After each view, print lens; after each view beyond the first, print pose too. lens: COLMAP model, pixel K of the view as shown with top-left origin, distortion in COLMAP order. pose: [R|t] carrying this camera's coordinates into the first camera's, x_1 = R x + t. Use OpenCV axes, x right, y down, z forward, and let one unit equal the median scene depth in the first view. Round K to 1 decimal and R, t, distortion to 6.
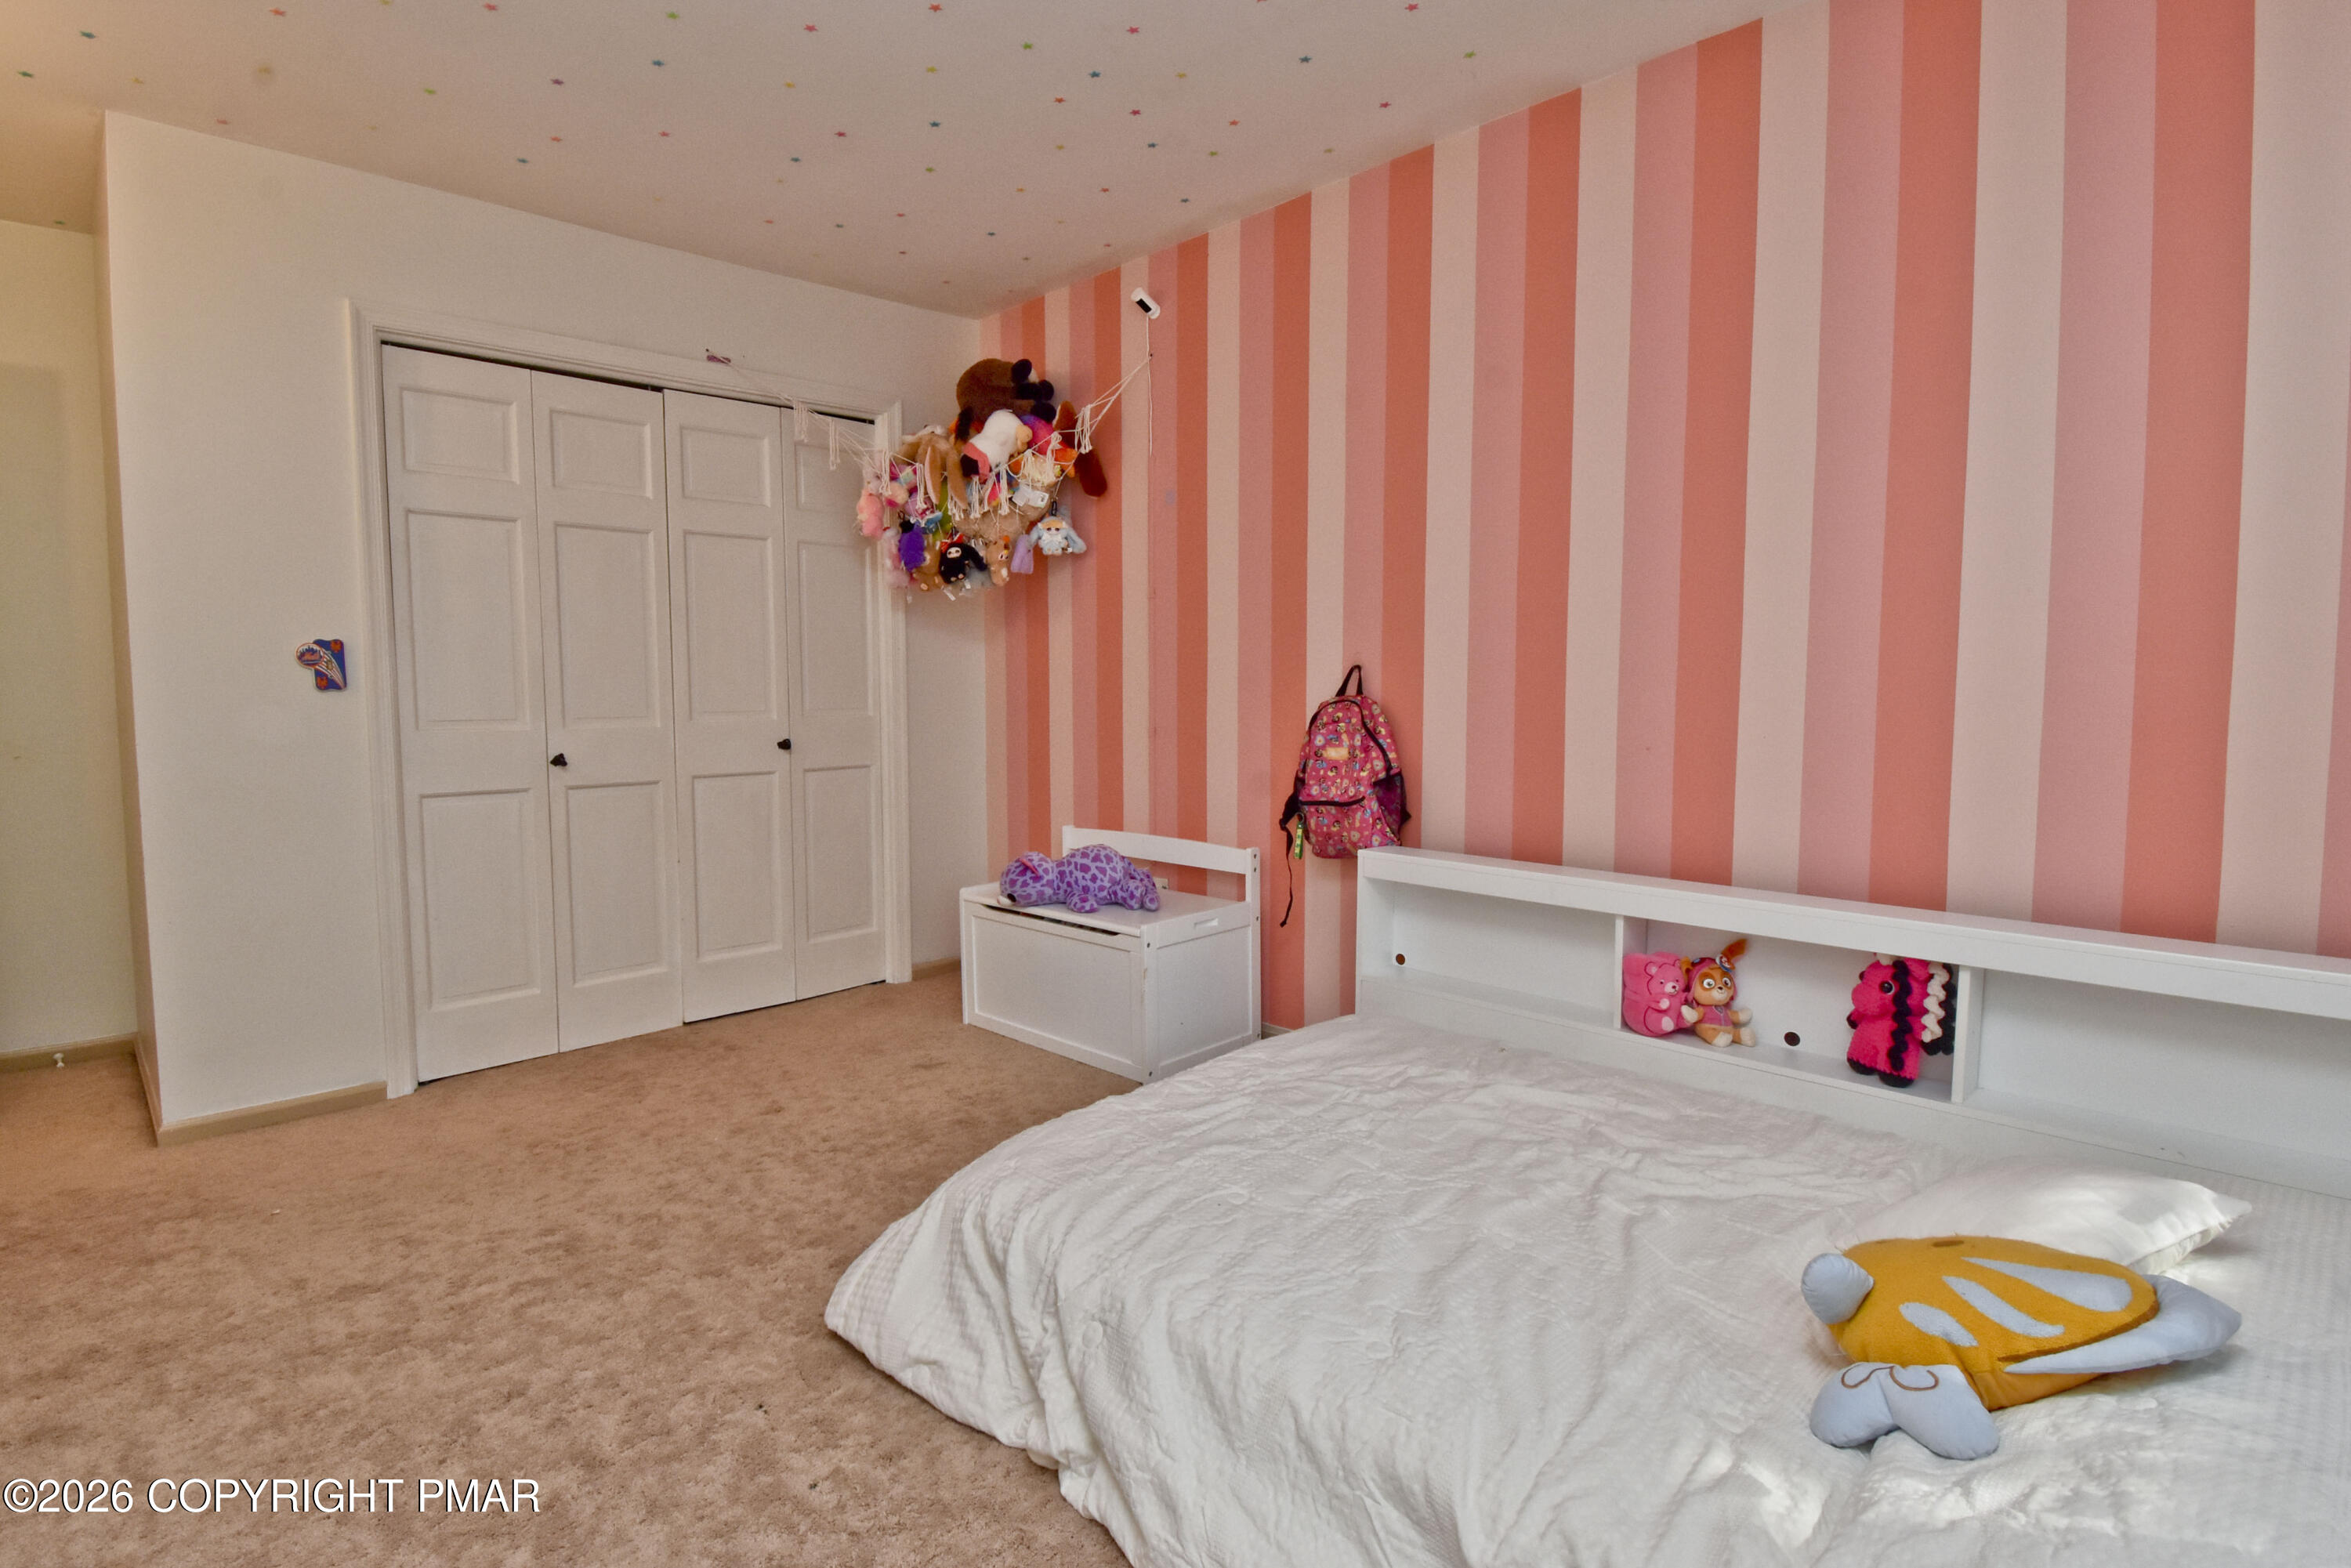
lens RADIAL K [[1153.8, 0, 1081.9], [0, 1153.8, 769.1], [0, 0, 1]] dist [0.023691, -0.024638]
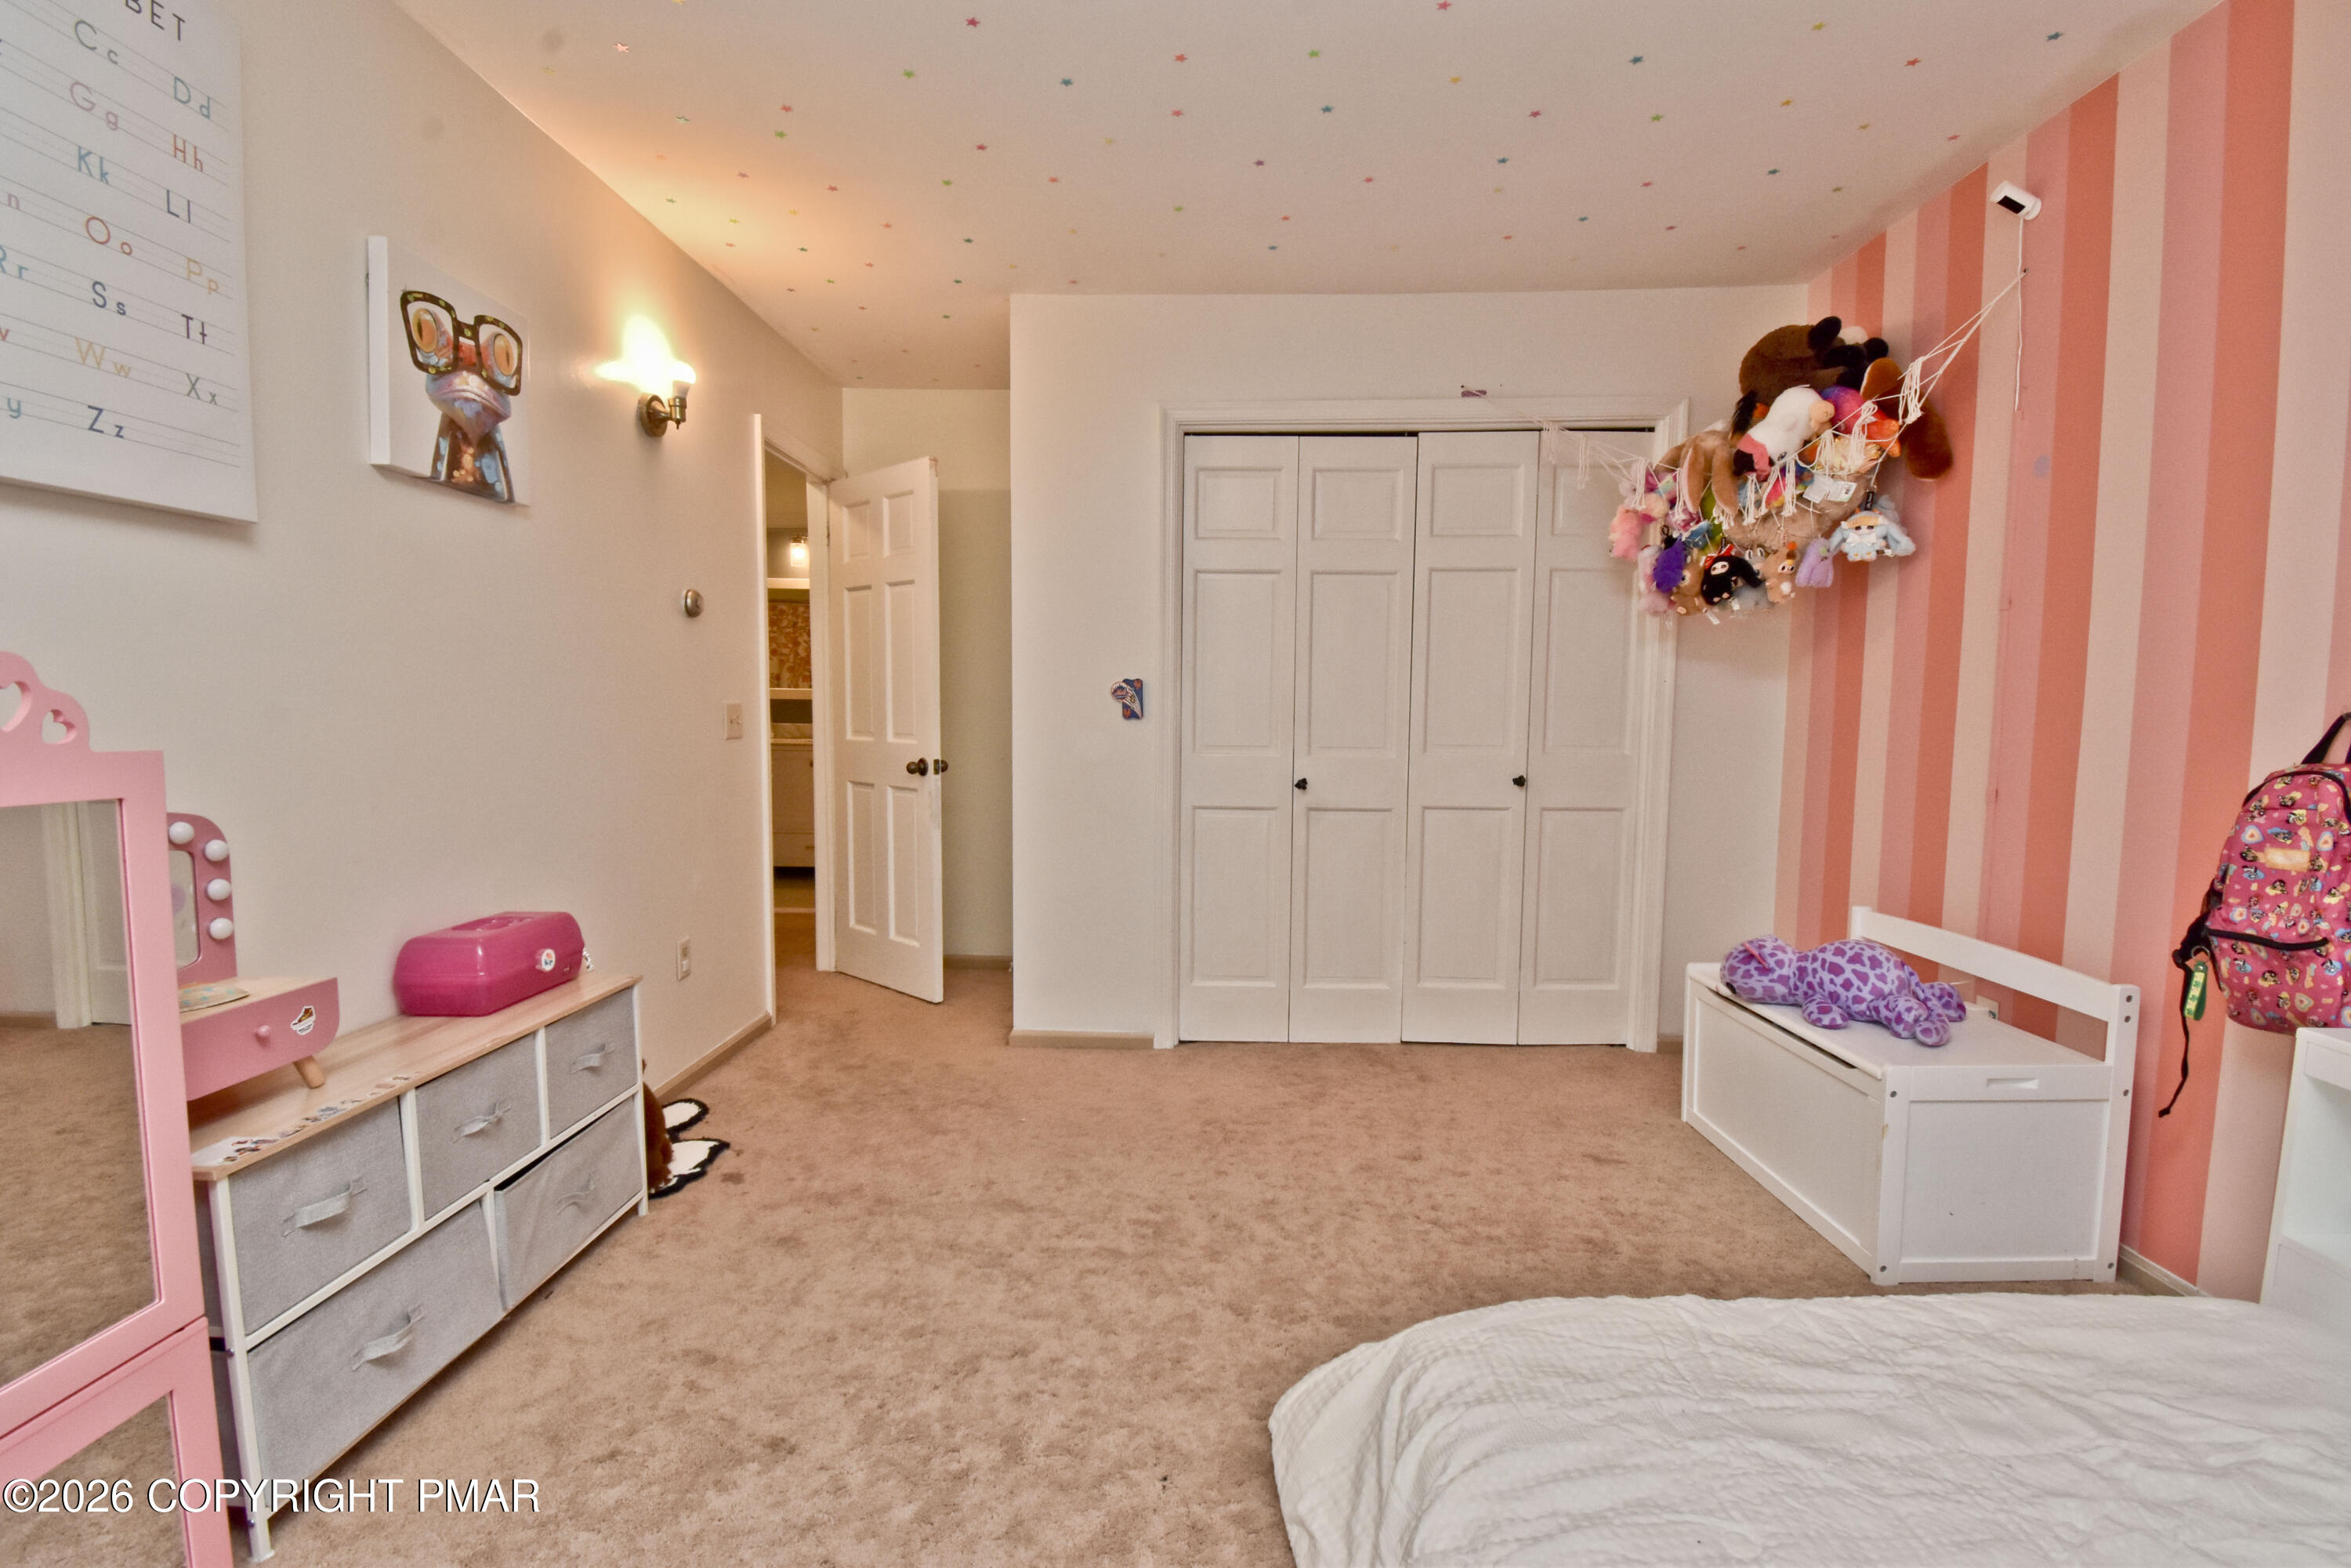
lens RADIAL K [[1034.1, 0, 1168.8], [0, 1034.1, 792.7], [0, 0, 1]] dist [0.020485, -0.022733]
pose [[0.722426, 0.069432, -0.687954, 0.150910], [-0.062779, 0.997423, 0.034740, -0.027369], [0.688593, 0.018092, 0.724923, 0.195410]]
